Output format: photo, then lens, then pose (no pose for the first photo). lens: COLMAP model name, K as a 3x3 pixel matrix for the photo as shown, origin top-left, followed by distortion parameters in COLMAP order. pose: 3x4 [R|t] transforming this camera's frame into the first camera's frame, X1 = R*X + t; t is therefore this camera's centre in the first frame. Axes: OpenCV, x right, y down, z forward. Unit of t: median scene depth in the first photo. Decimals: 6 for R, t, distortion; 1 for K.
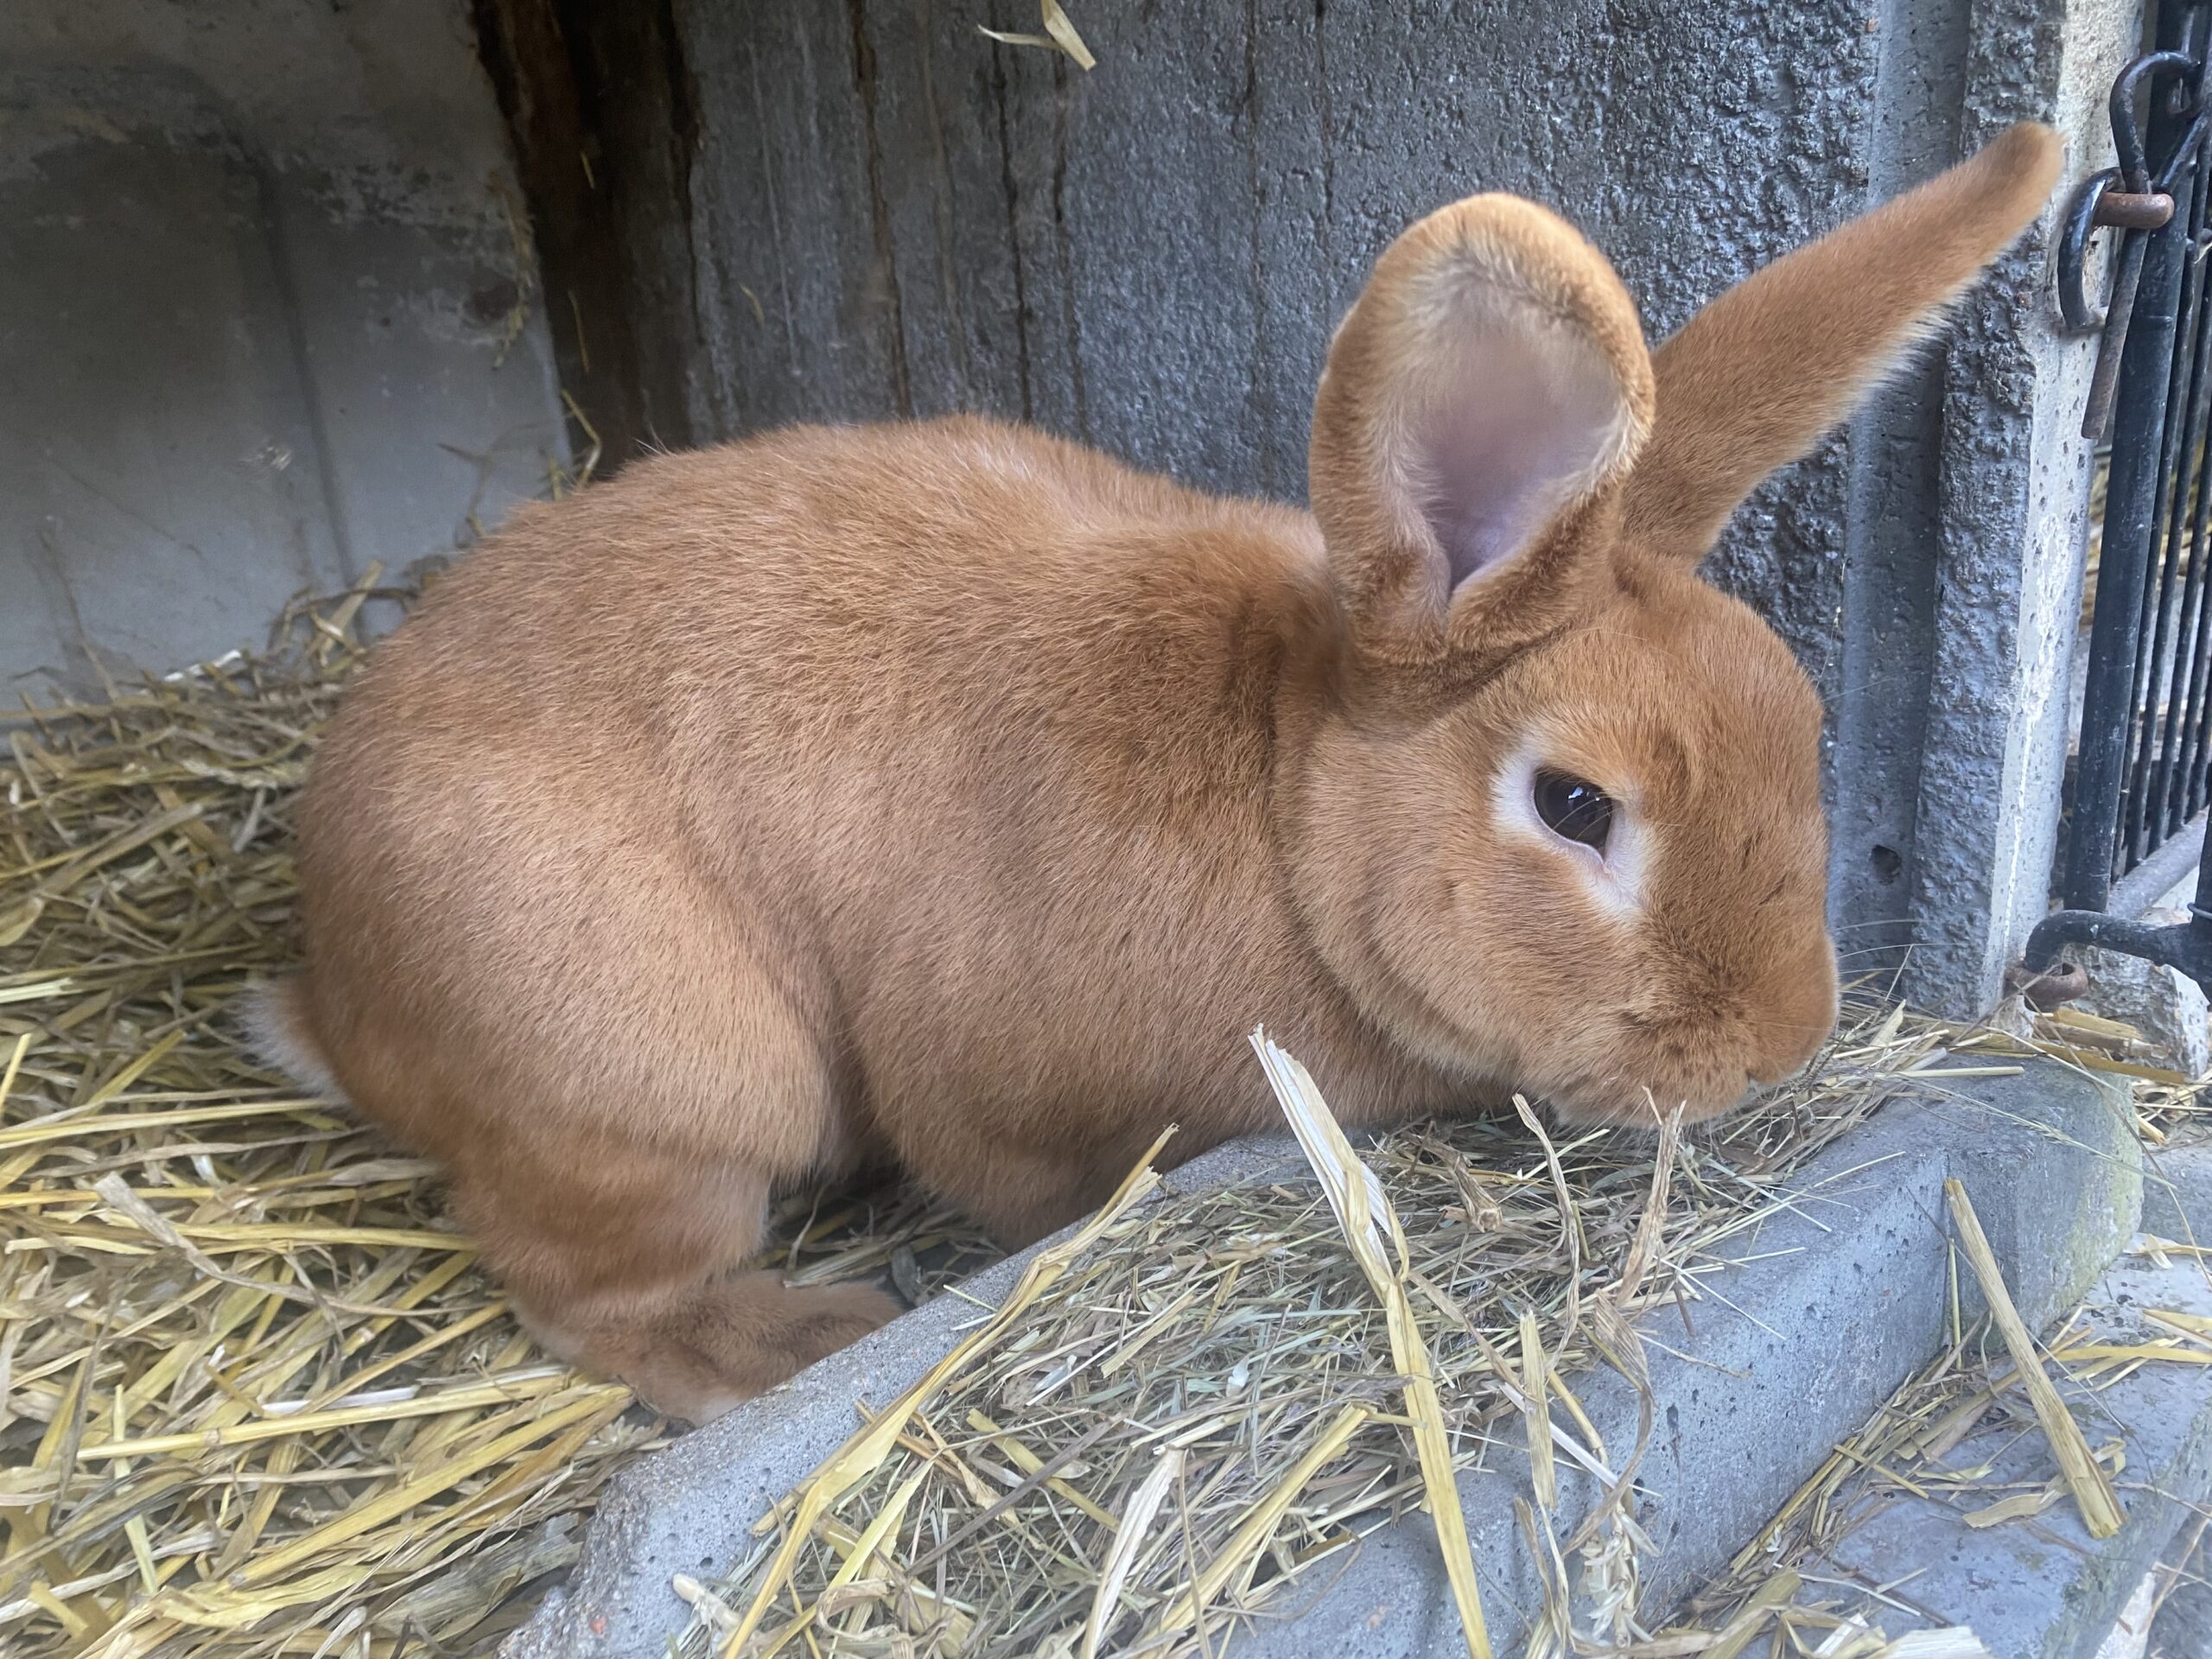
lens RADIAL K [[1664.8, 0, 1095.7], [0, 1664.8, 822.7], [0, 0, 1]] dist [0.009007, -0.008327]
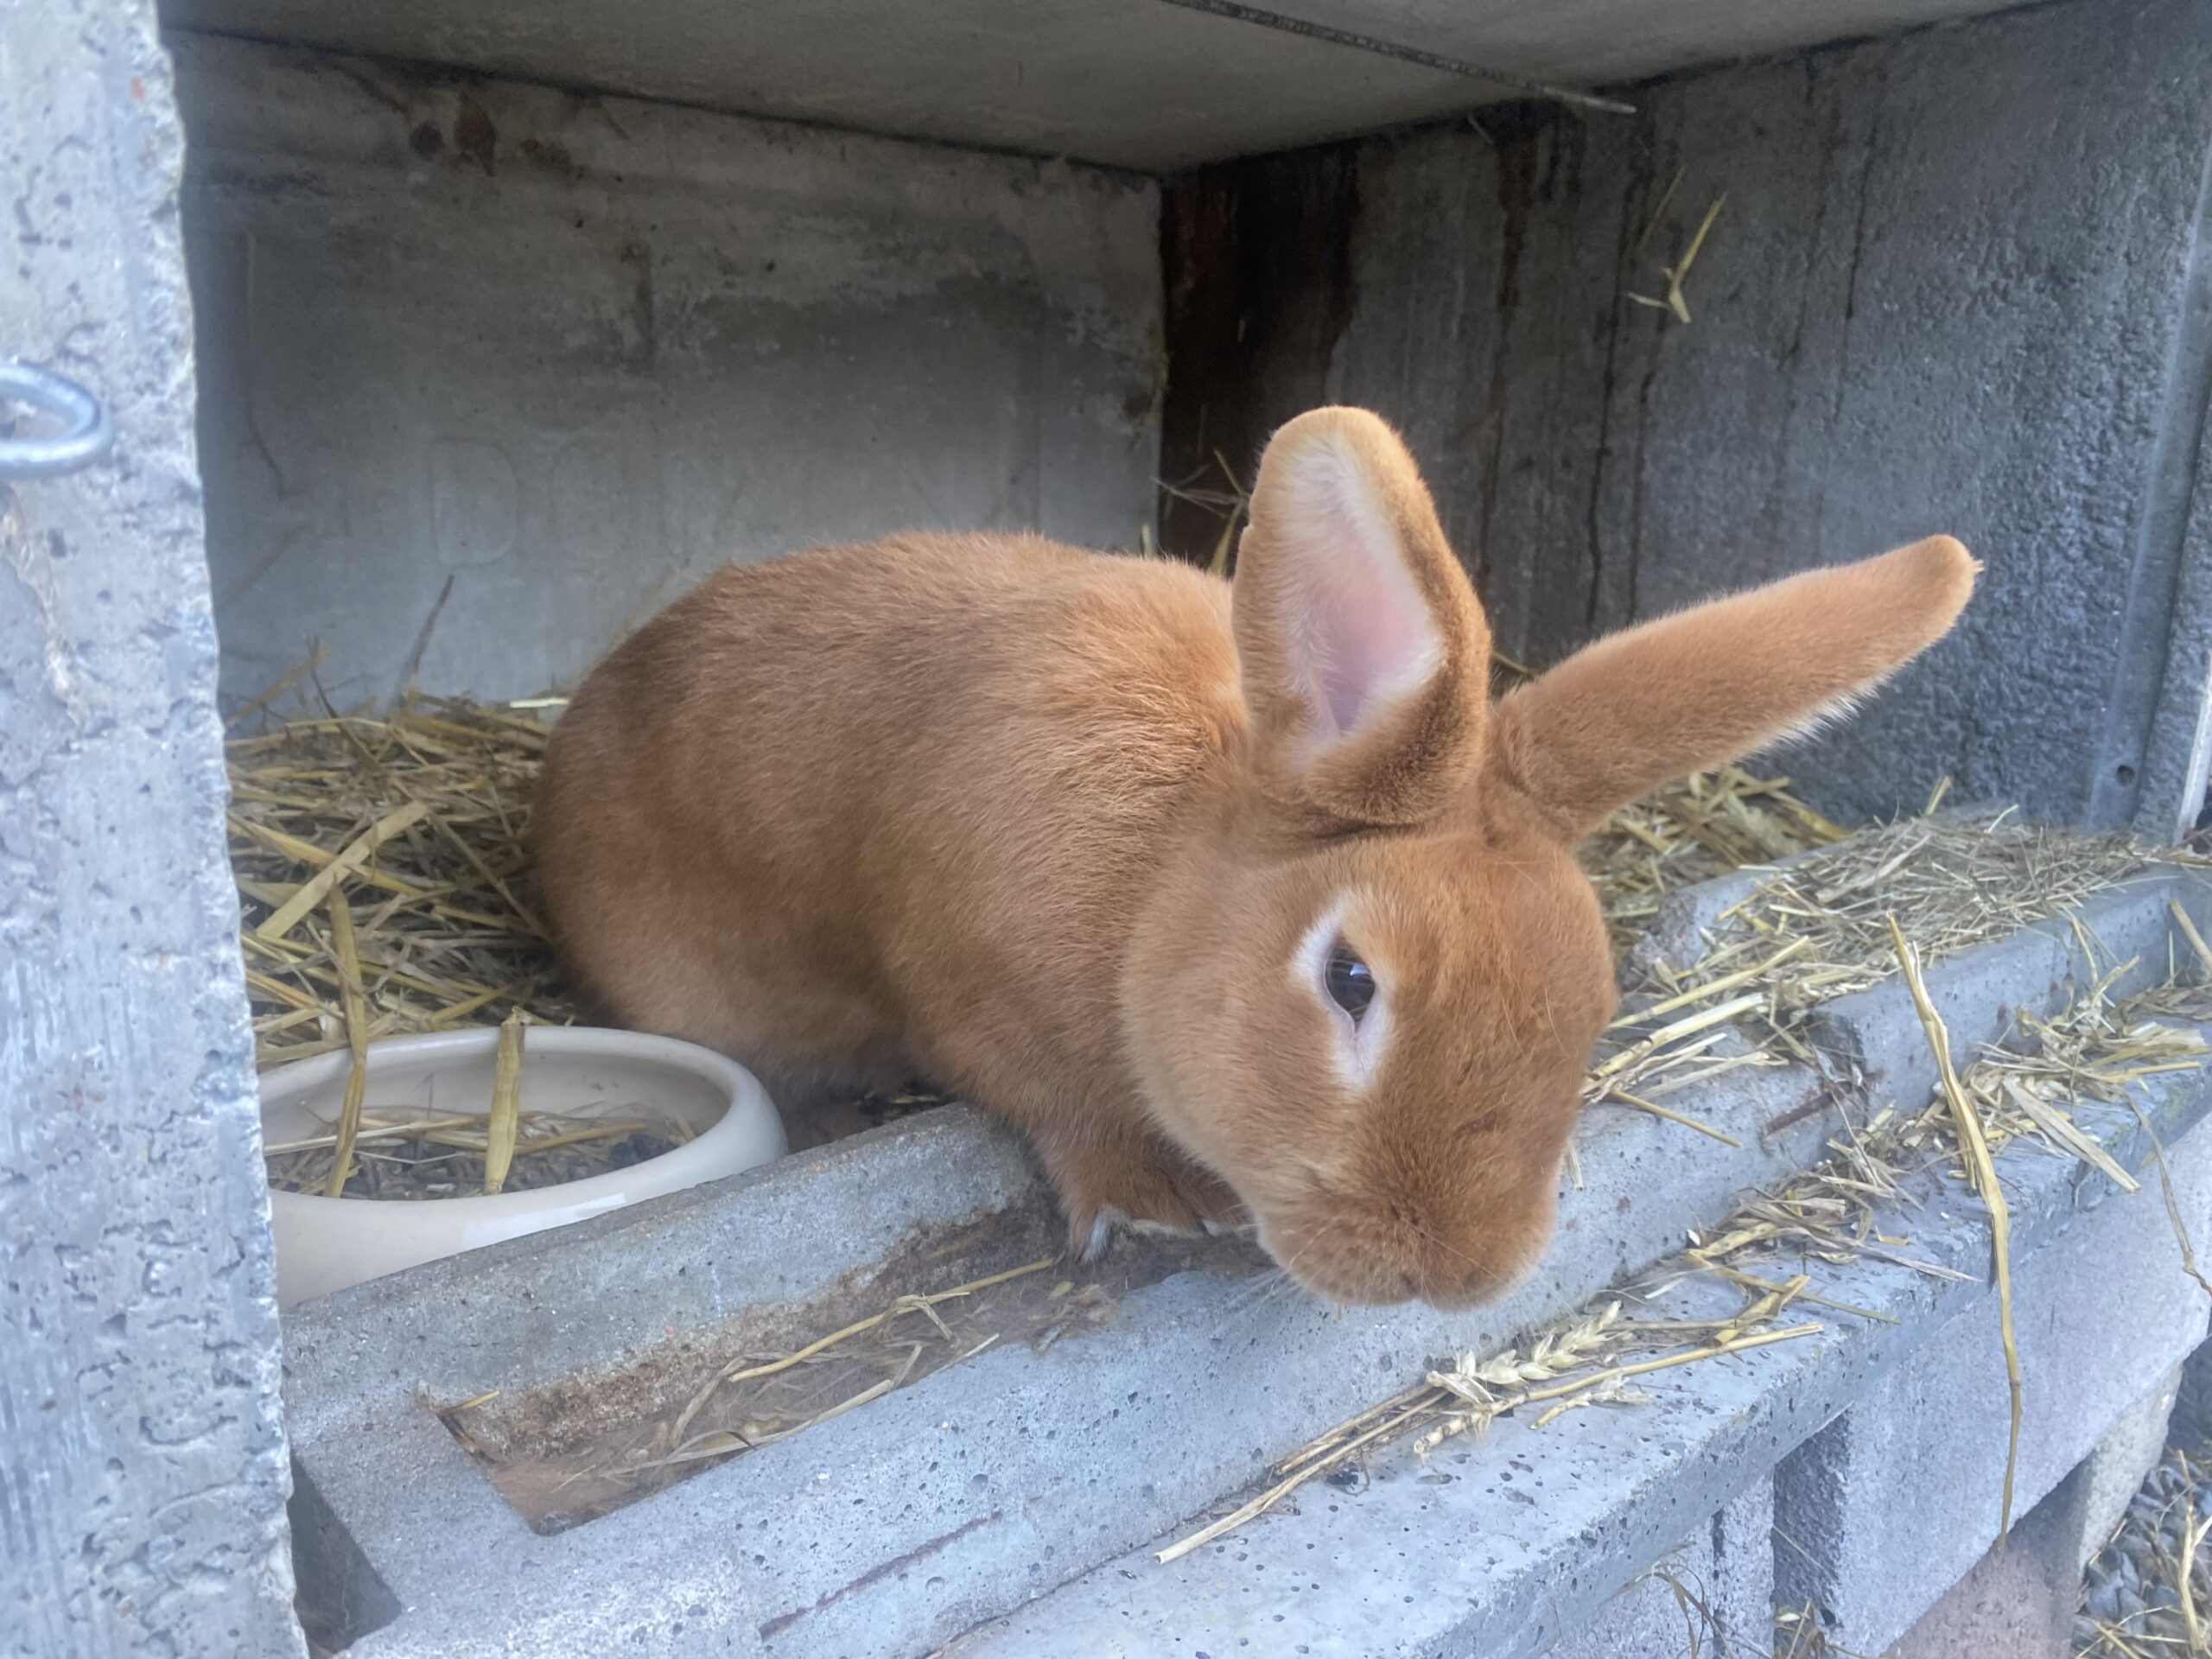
lens RADIAL K [[1664.8, 0, 1112.5], [0, 1664.8, 836.9], [0, 0, 1]] dist [0.009007, -0.008327]
pose [[0.992757, 0.113367, 0.039775, -0.802806], [-0.109644, 0.990260, -0.085807, 0.408367], [-0.049115, 0.080824, 0.995518, -0.917163]]
